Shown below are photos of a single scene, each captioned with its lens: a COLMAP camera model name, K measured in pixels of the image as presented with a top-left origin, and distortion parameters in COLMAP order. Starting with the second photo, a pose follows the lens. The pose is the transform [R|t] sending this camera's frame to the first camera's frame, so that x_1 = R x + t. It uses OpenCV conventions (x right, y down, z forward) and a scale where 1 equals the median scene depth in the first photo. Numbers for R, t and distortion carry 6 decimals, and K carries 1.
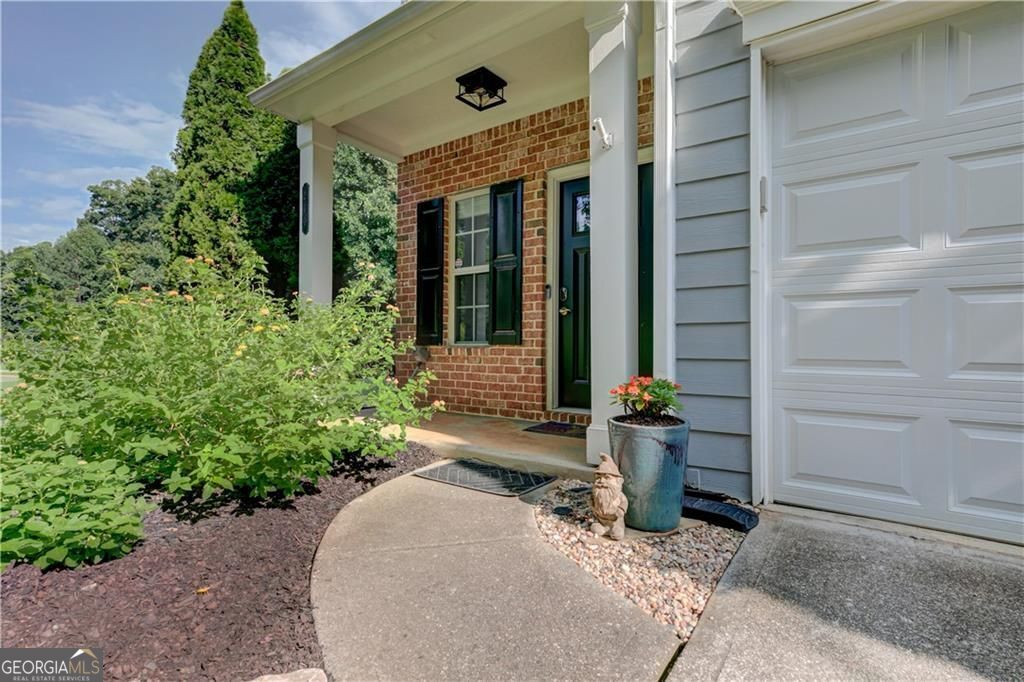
lens RADIAL K [[502.9, 0, 512.0], [0, 502.9, 341.0], [0, 0, 1]] dist [0.022561, -0.000411]
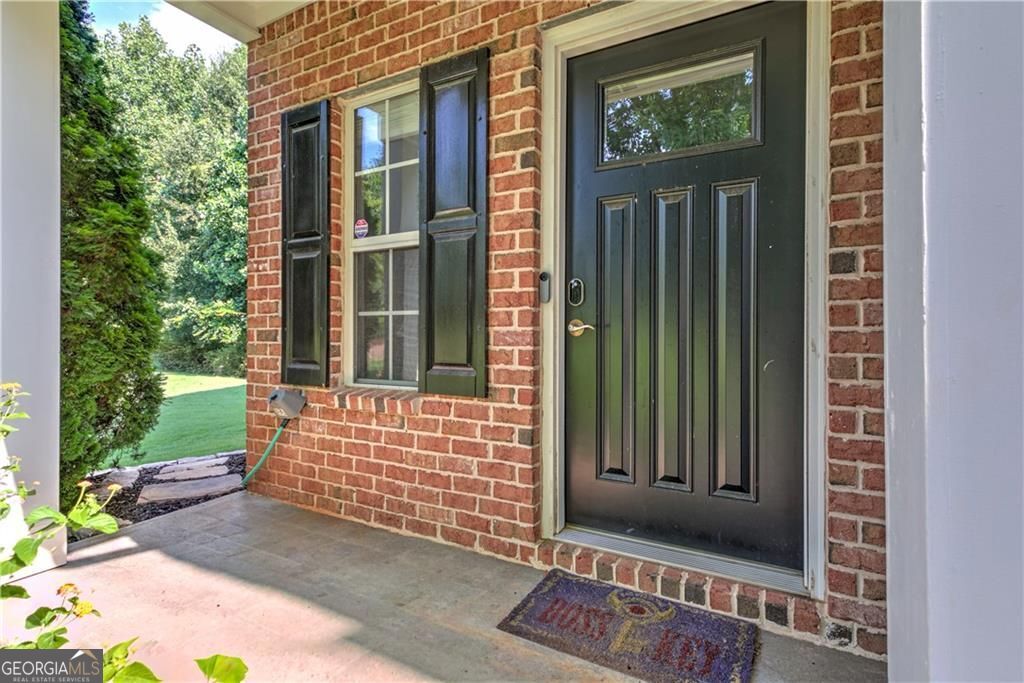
lens RADIAL K [[494.5, 0, 517.7], [0, 494.5, 334.3], [0, 0, 1]] dist [0.012284, 0.000101]
pose [[0.991786, -0.003573, 0.127860, -0.012655], [0.001729, 0.999893, 0.014527, -0.059101], [-0.127898, -0.014187, 0.991686, 0.529377]]
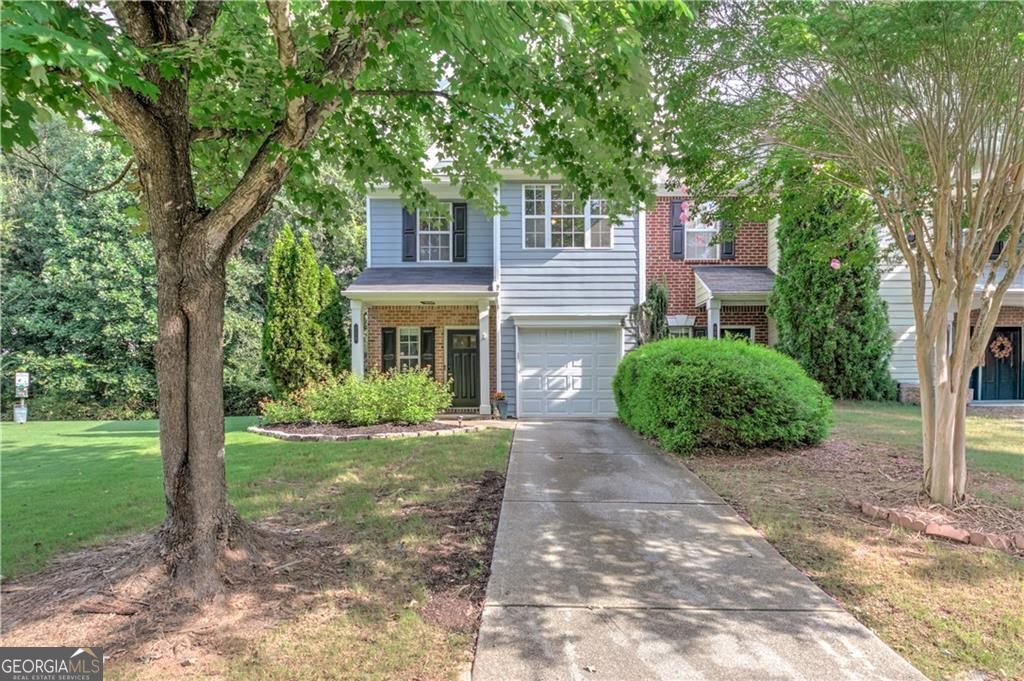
lens RADIAL K [[552.9, 0, 533.2], [0, 552.9, 390.6], [0, 0, 1]] dist [0.000307, 0.000129]
pose [[0.815275, -0.008286, 0.579014, -1.314821], [0.000039, 0.999898, 0.014255, -0.013065], [-0.579073, -0.011599, 0.815193, -1.825258]]
